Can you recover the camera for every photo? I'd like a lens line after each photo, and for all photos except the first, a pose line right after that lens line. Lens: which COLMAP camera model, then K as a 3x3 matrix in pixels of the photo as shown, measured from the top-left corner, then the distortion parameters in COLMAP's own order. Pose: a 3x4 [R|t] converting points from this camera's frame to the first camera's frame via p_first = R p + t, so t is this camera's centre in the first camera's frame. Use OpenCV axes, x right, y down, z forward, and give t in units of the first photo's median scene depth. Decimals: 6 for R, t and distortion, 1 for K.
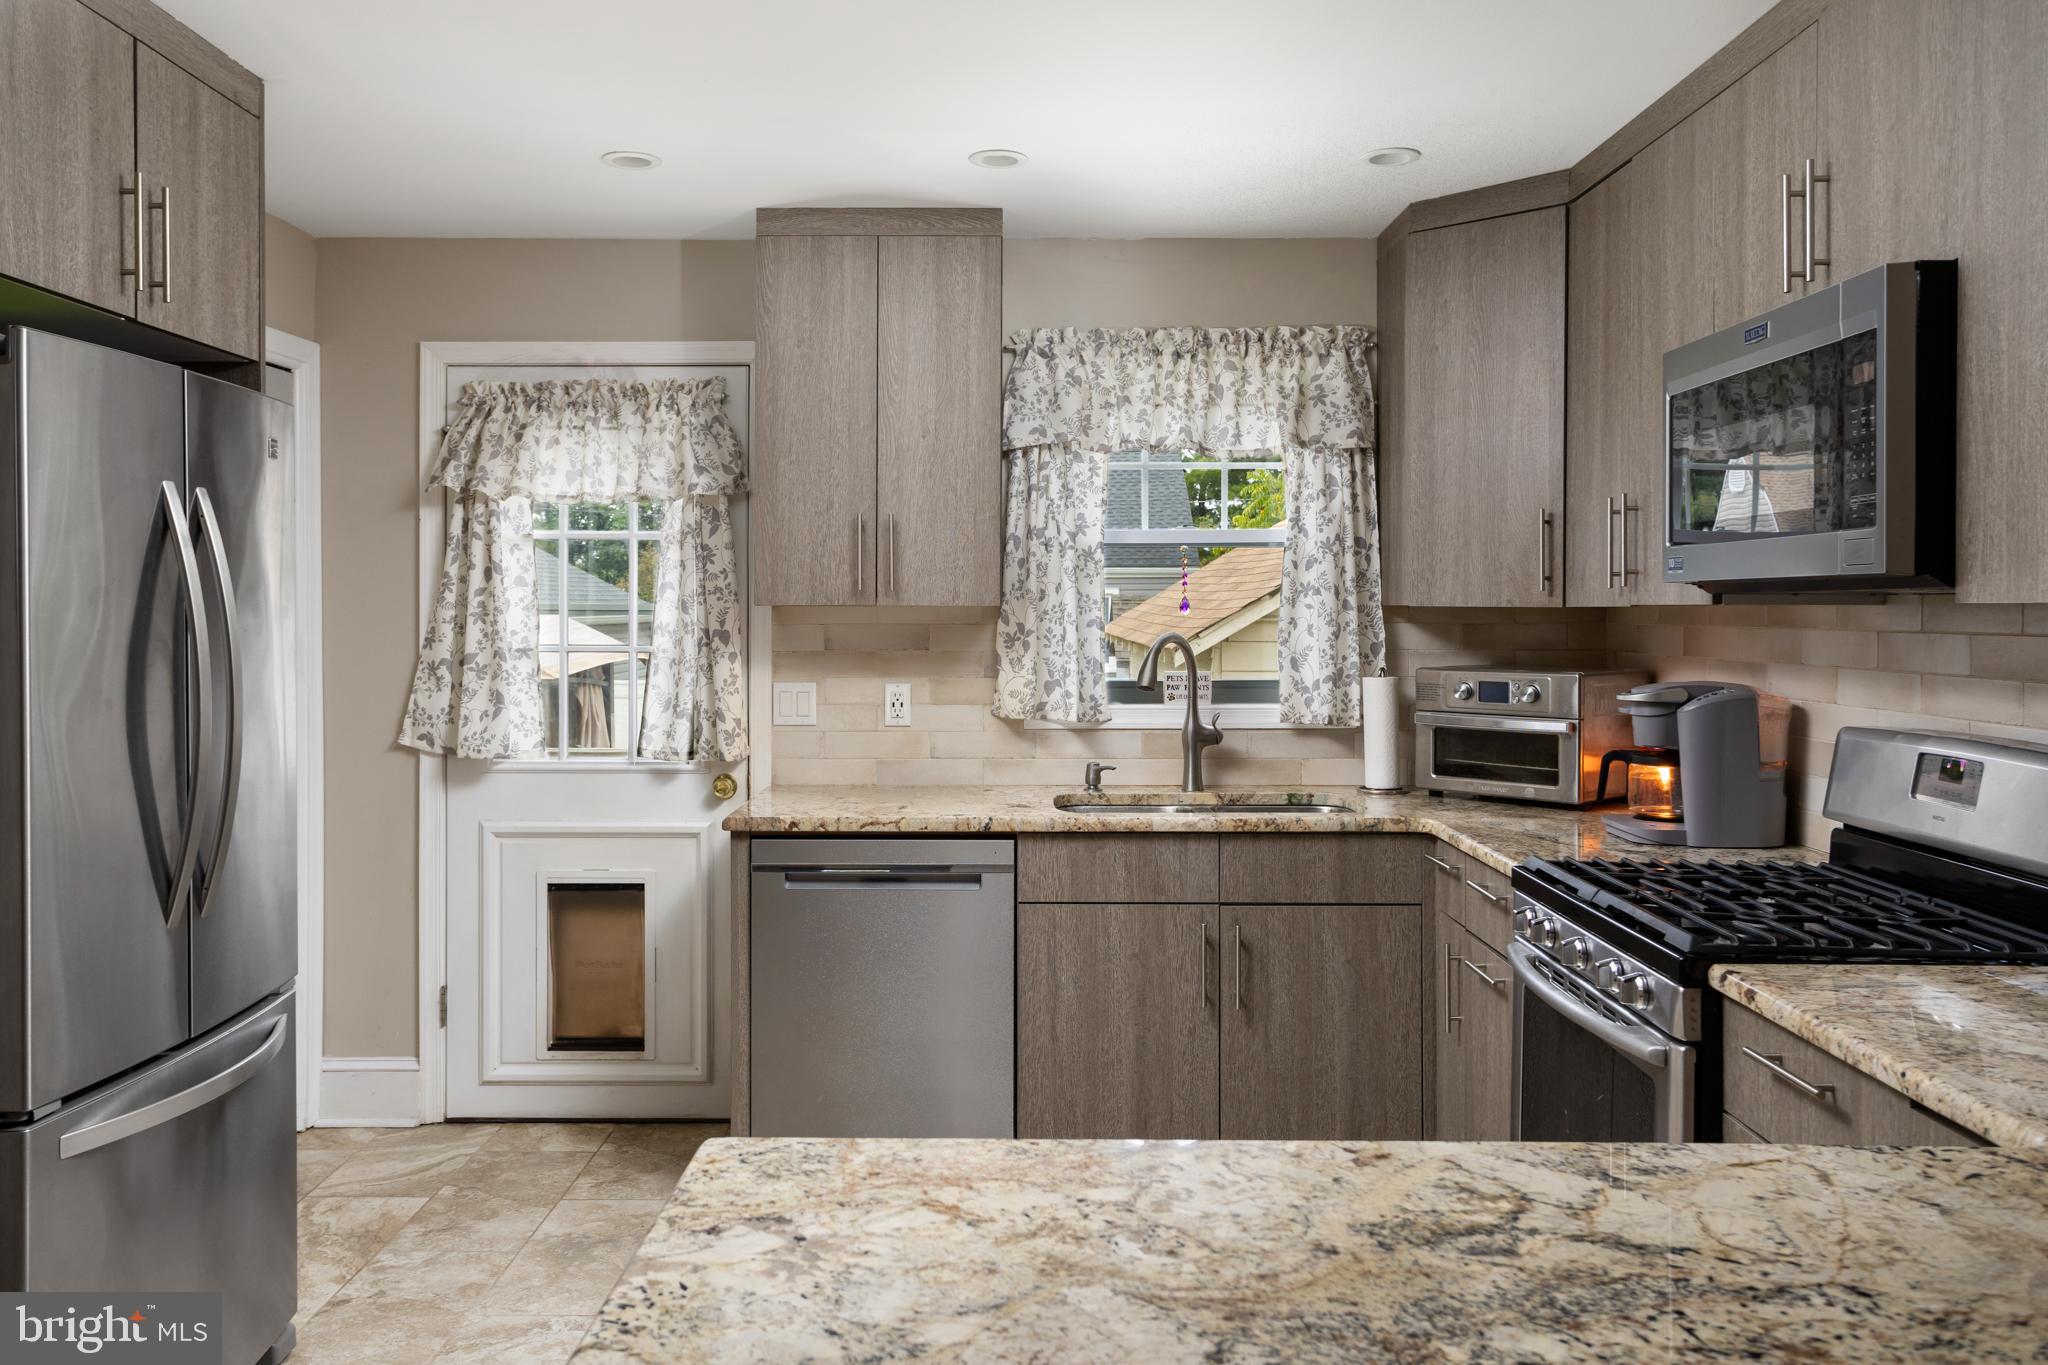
lens RADIAL K [[1593.9, 0, 971.4], [0, 1593.9, 619.0], [0, 0, 1]] dist [-0.005103, 0.003232]
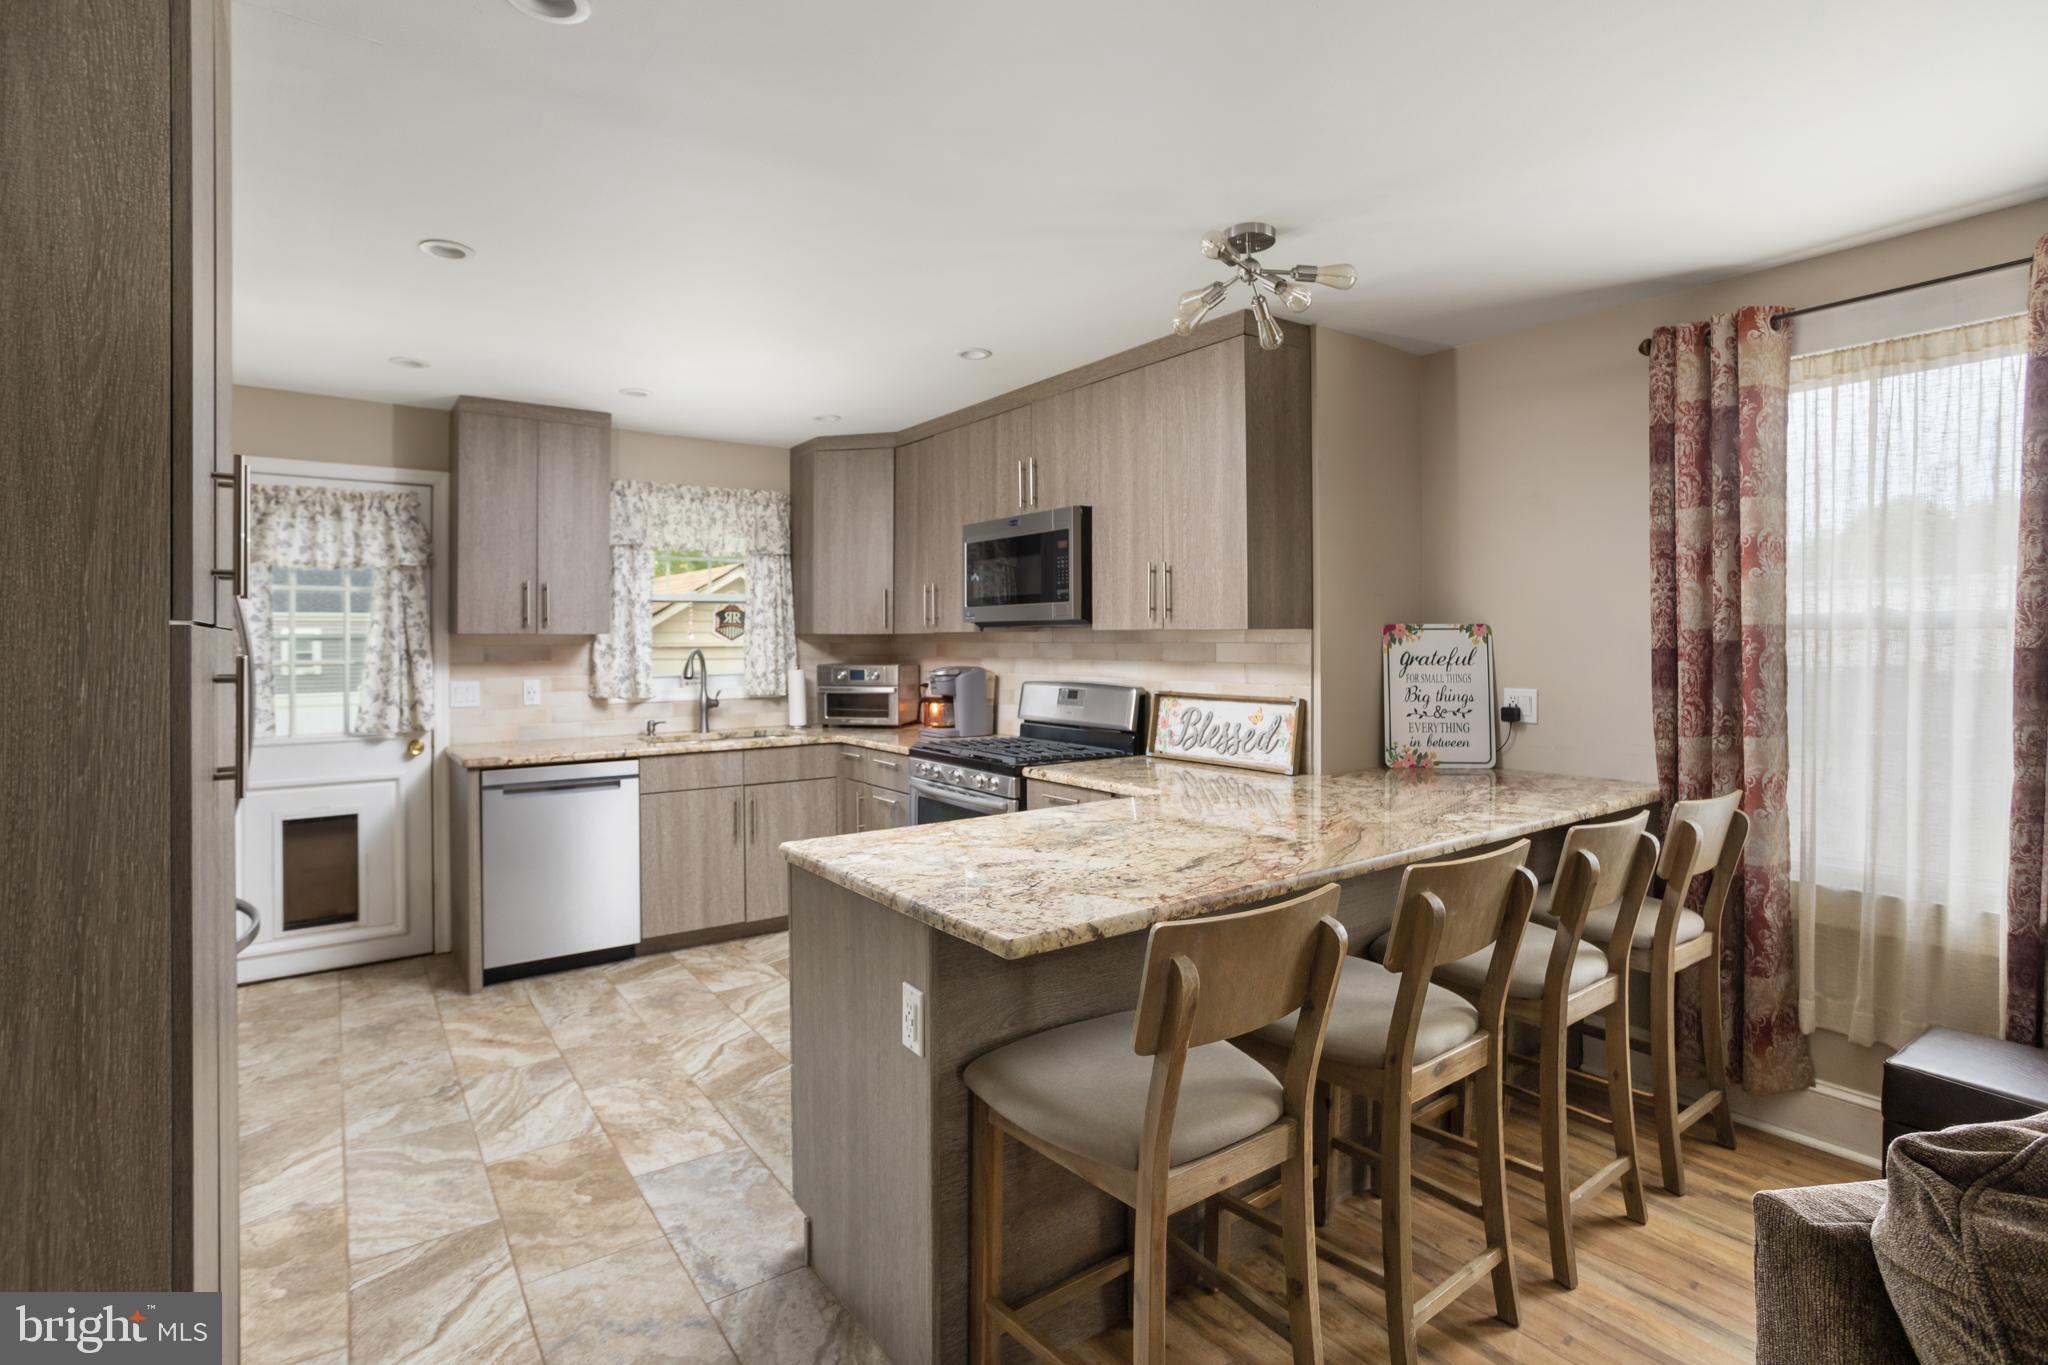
lens RADIAL K [[1016.4, 0, 1014.6], [0, 1016.4, 640.8], [0, 0, 1]] dist [-0.064782, 0.043272]
pose [[0.793948, -0.004802, 0.607967, -0.292728], [0.009332, 0.999947, -0.004287, 0.008079], [-0.607914, 0.009077, 0.793951, -0.167259]]
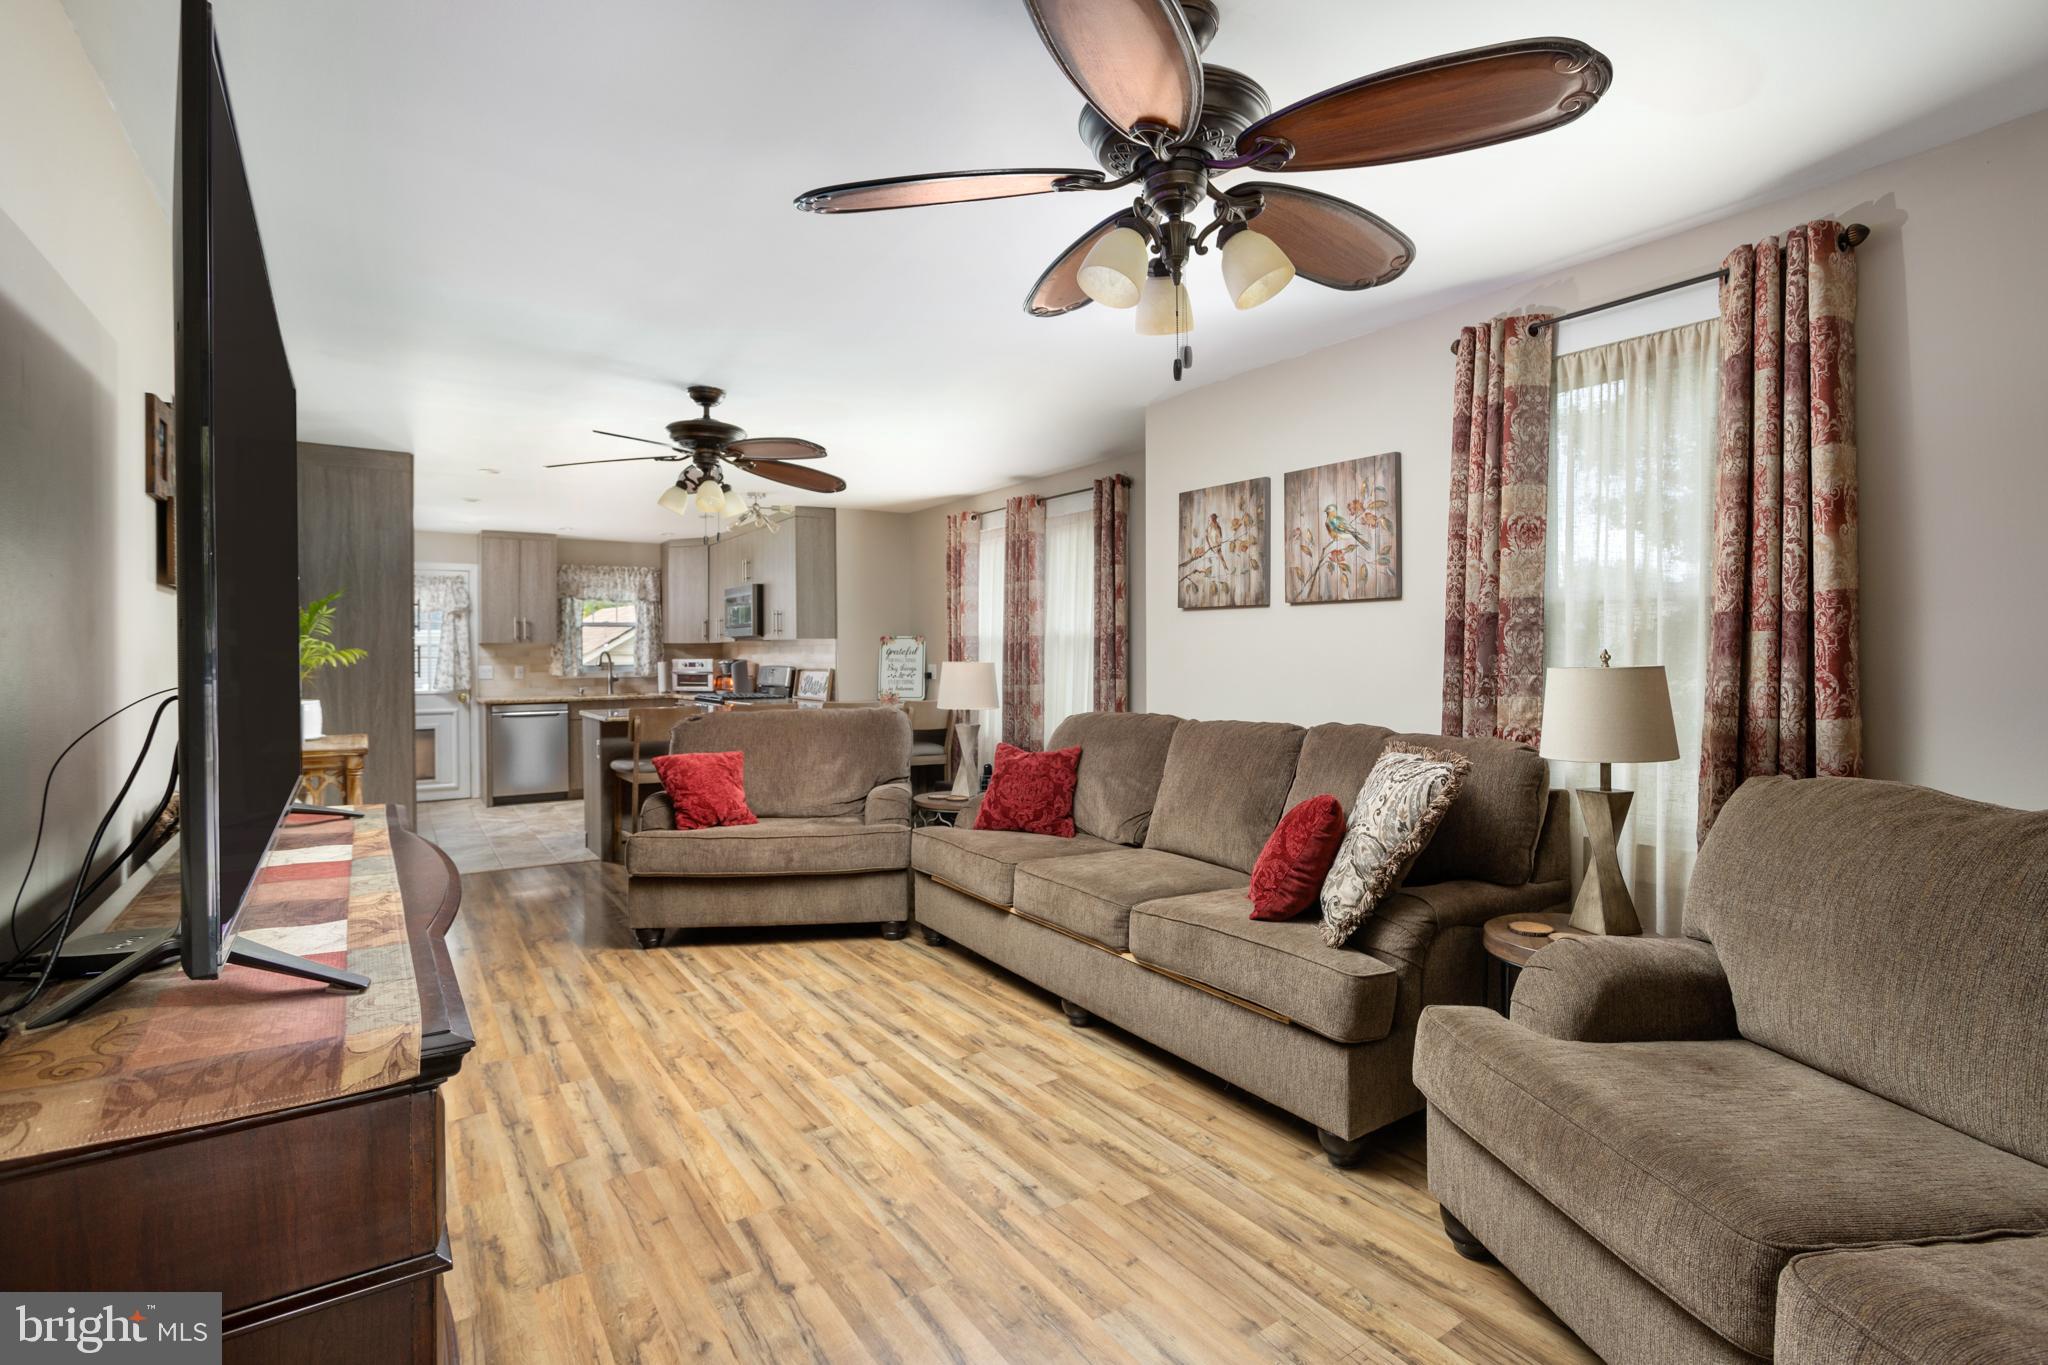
lens RADIAL K [[982.7, 0, 1028.3], [0, 982.7, 658.1], [0, 0, 1]] dist [-0.064225, 0.037213]
pose [[0.809701, -0.008246, 0.586784, -0.389404], [0.010997, 0.999939, -0.001122, 0.039170], [-0.586739, 0.007361, 0.809742, -1.354614]]
